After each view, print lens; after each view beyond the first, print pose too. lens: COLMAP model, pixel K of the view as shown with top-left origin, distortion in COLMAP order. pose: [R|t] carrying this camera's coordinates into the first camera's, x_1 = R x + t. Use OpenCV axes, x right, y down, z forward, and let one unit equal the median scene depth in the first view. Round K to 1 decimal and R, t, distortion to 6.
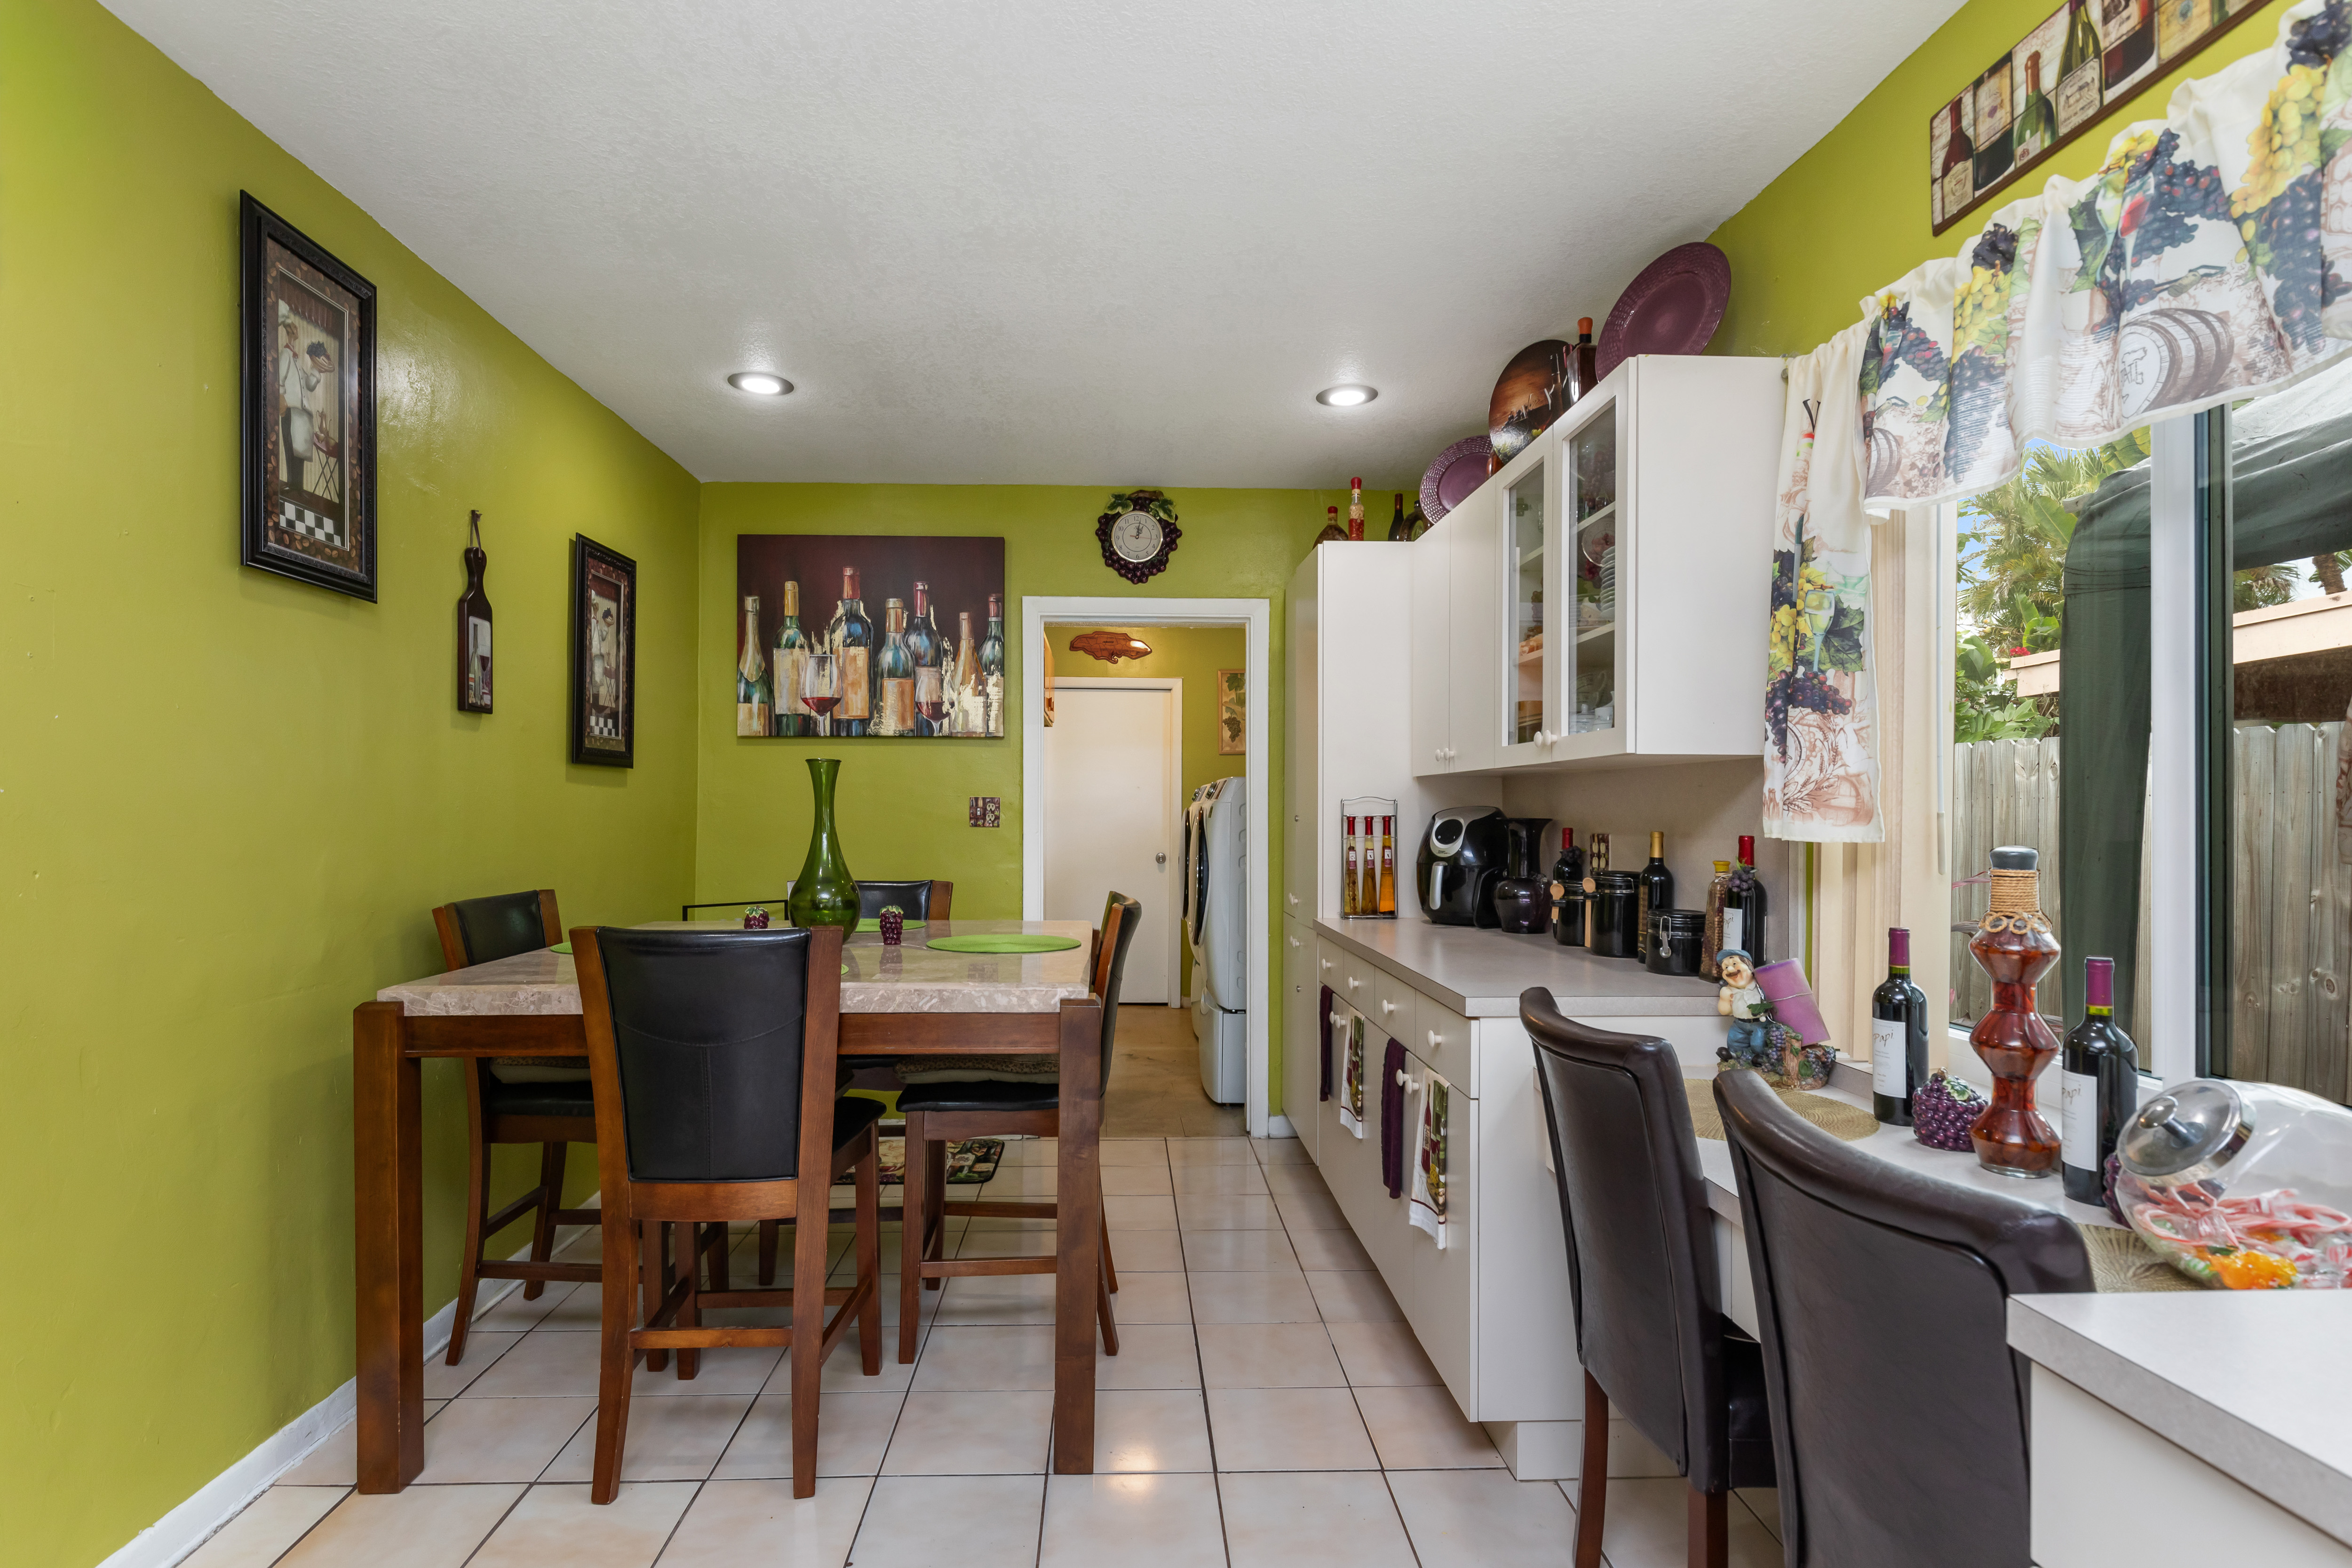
lens RADIAL K [[1167.9, 0, 1151.4], [0, 1167.9, 817.1], [0, 0, 1]] dist [0.000626, -0.000436]
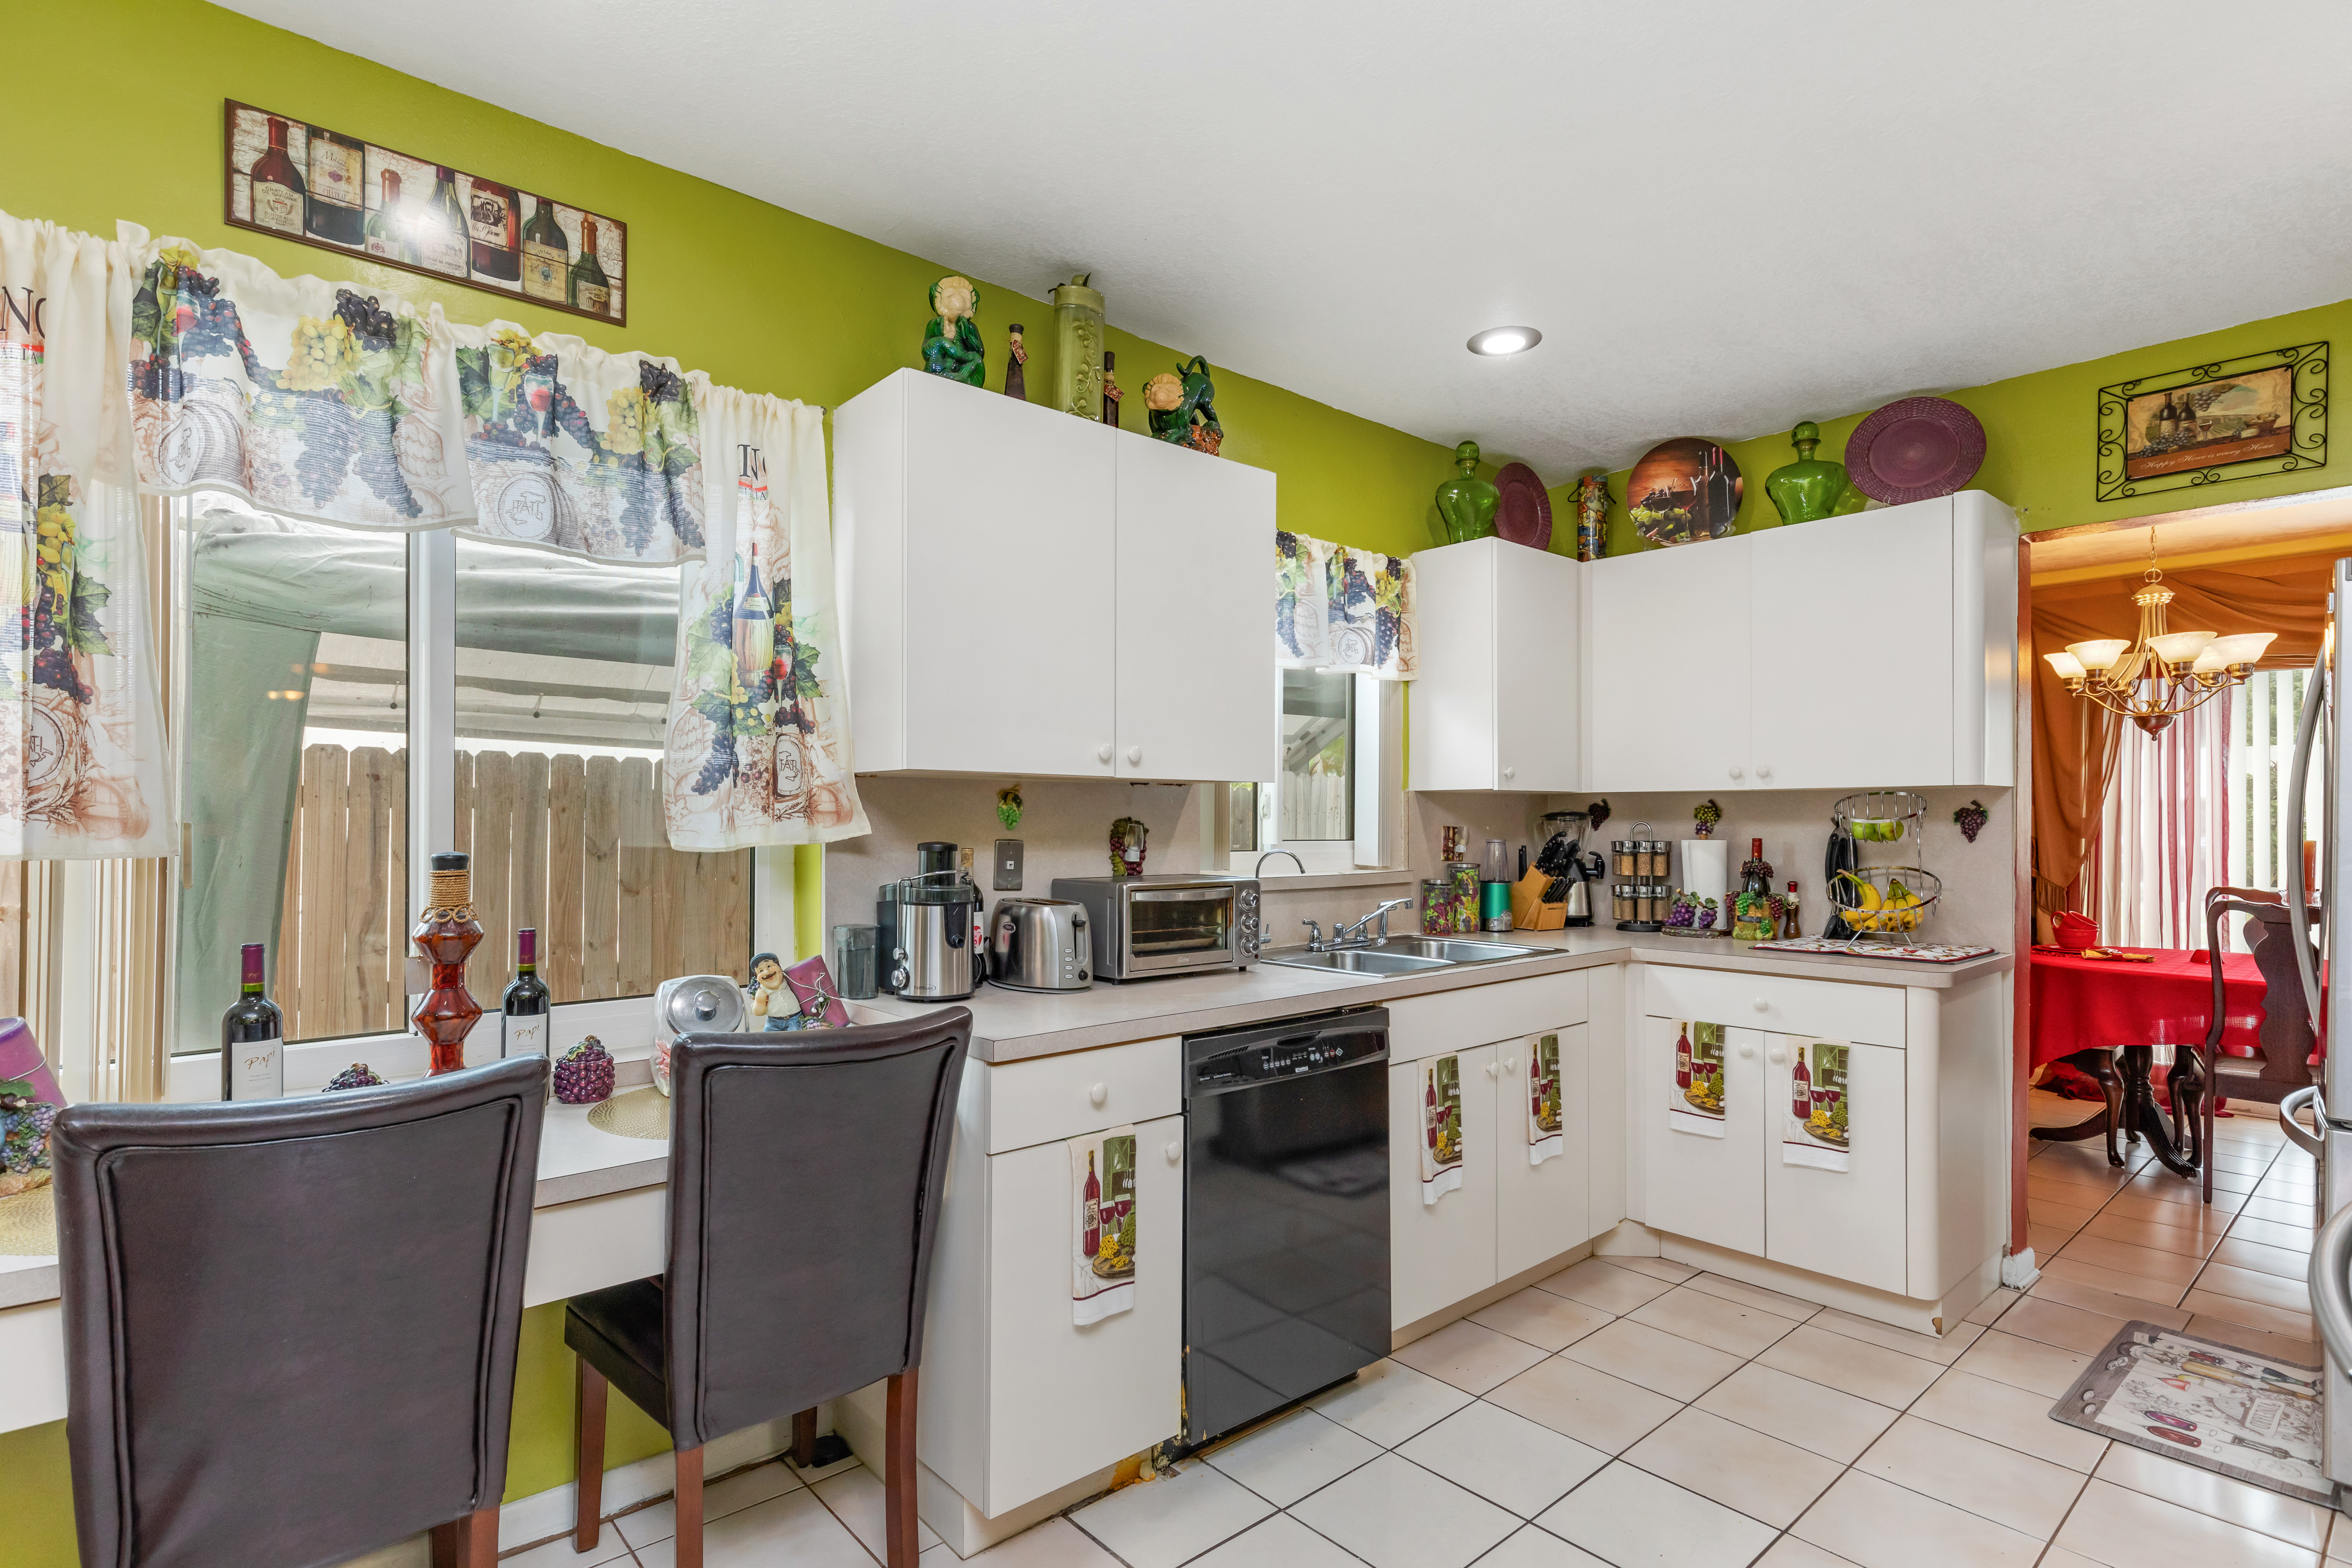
lens RADIAL K [[1167.9, 0, 1151.4], [0, 1167.9, 817.1], [0, 0, 1]] dist [0.000626, -0.000436]
pose [[-0.628445, -0.004803, 0.777839, -0.391871], [-0.001661, 0.999987, 0.004833, -0.010433], [-0.777852, 0.001746, -0.628445, 0.712570]]
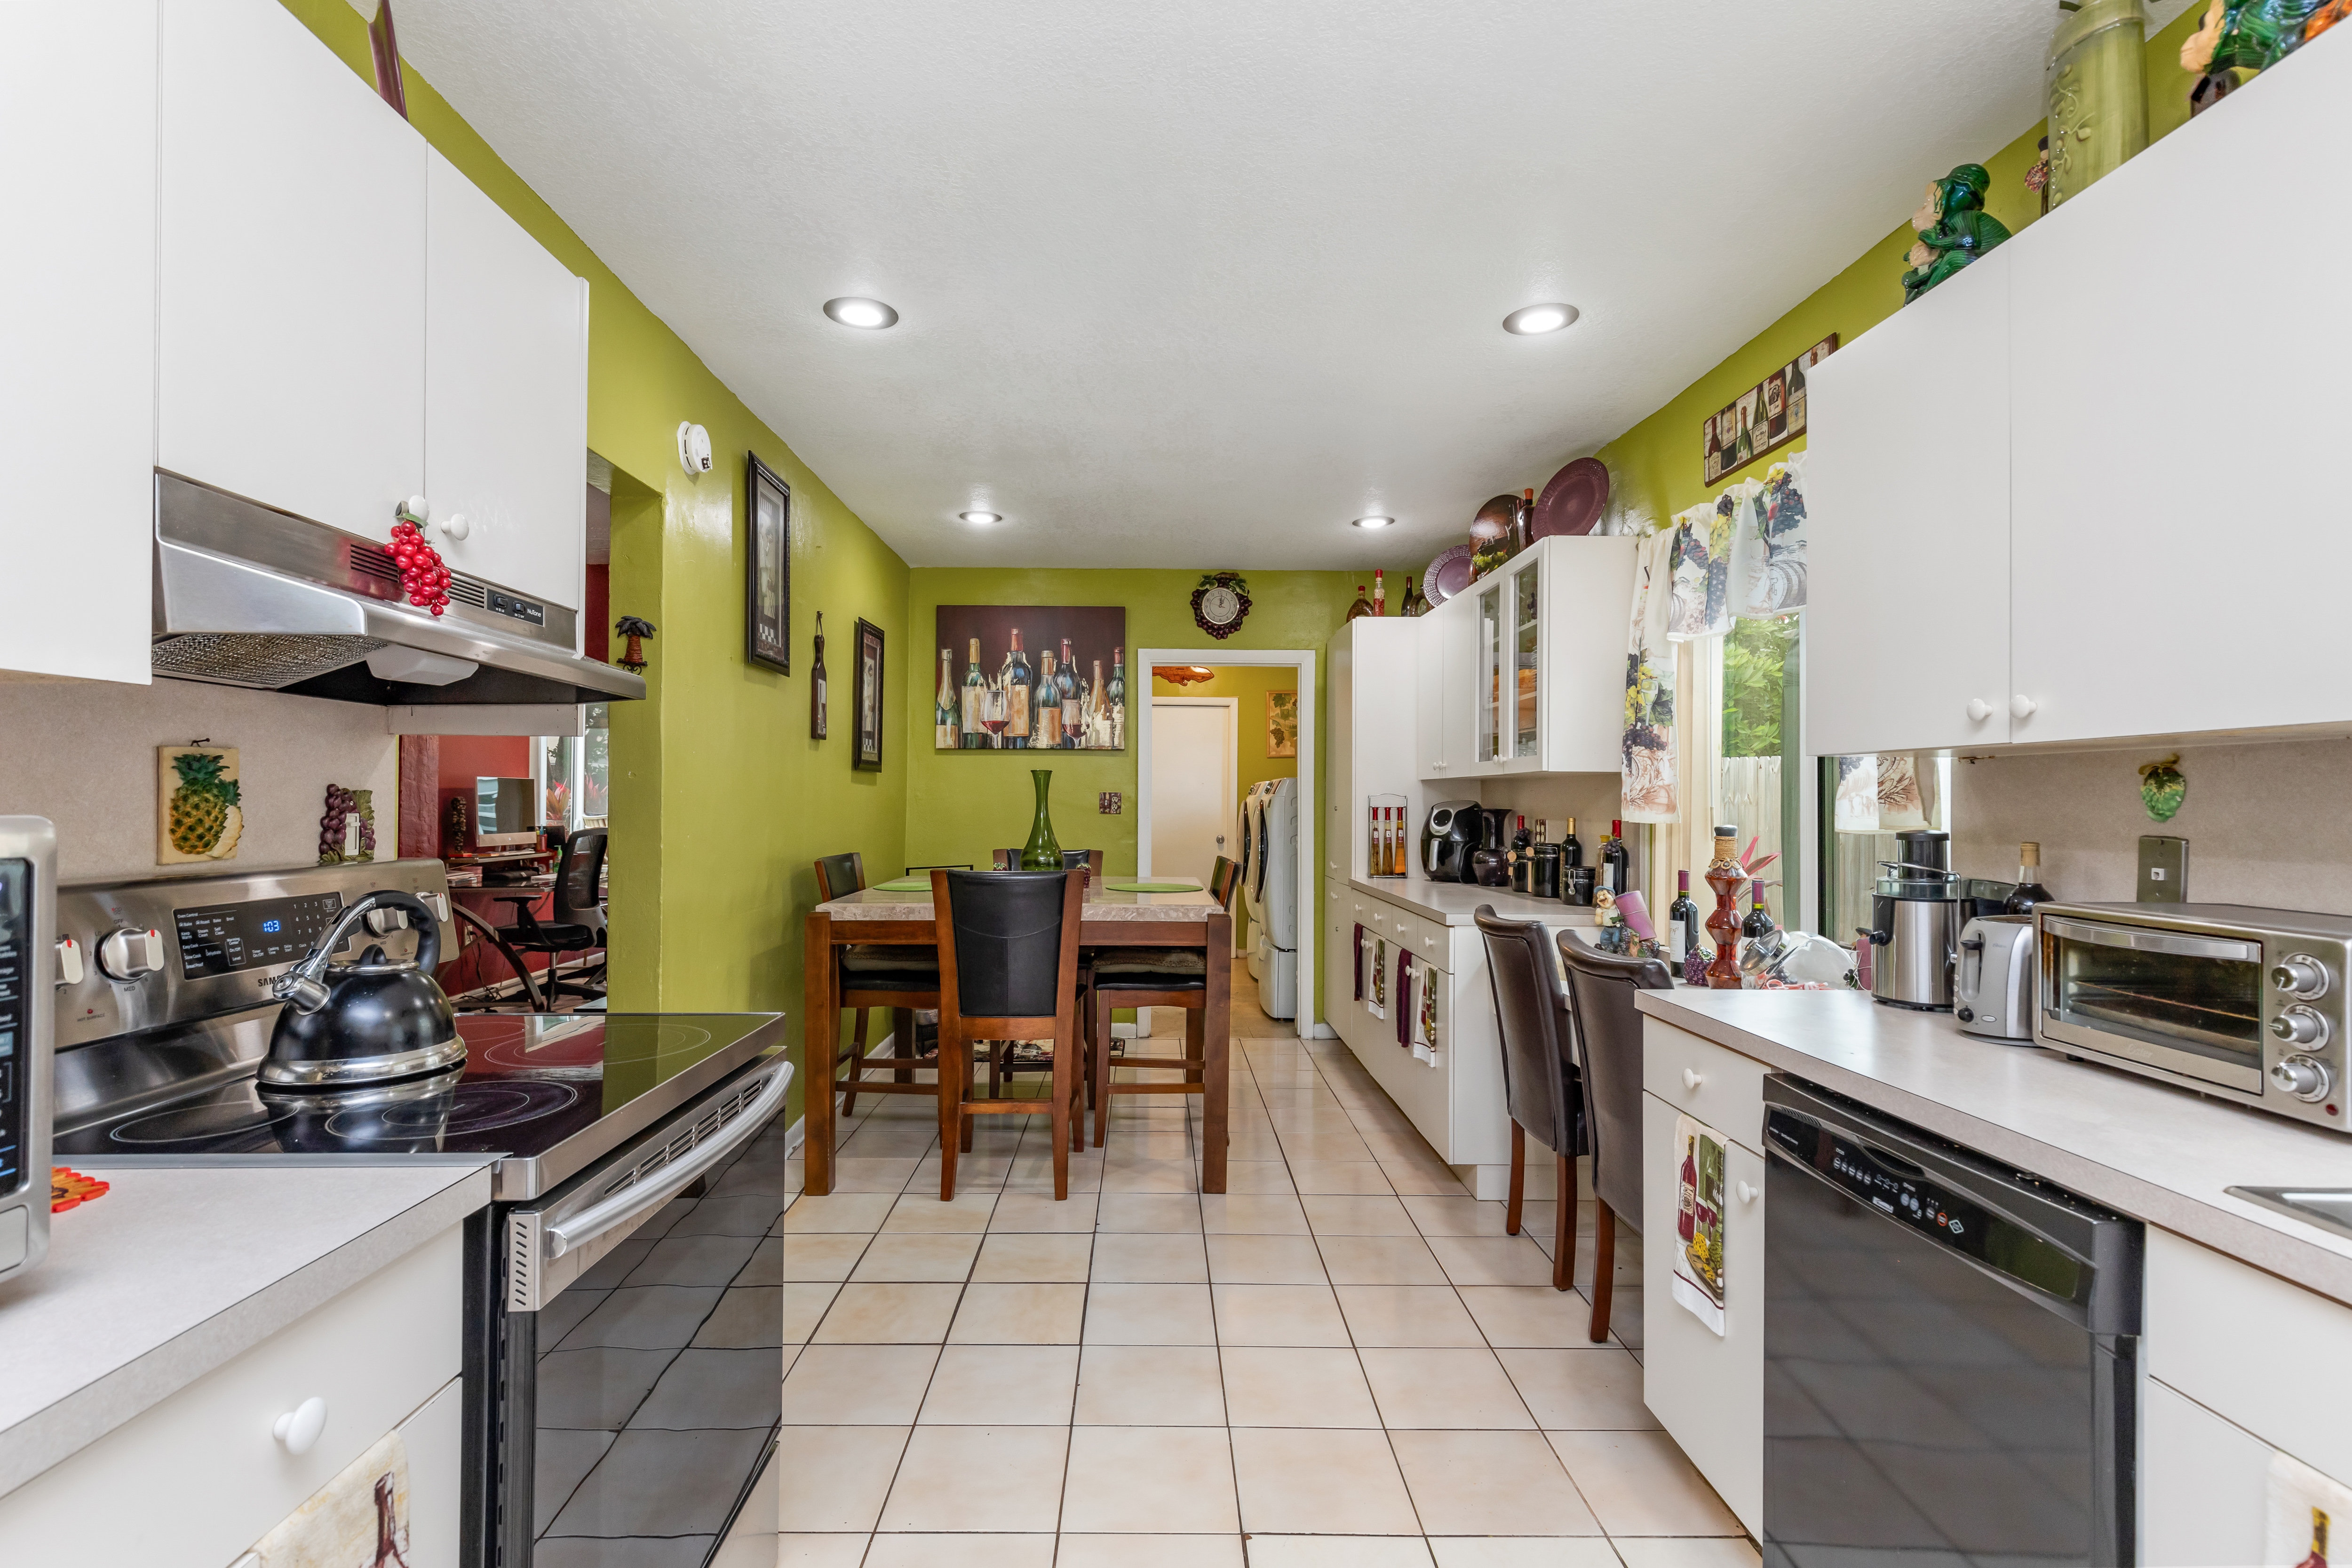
lens RADIAL K [[1077.5, 0, 1159.2], [0, 1077.5, 797.9], [0, 0, 1]] dist [0.012175, 0.000195]
pose [[0.999774, 0.003403, -0.020970, -0.096976], [-0.003573, 0.999961, -0.008047, -0.000504], [0.020942, 0.008121, 0.999748, -0.482407]]
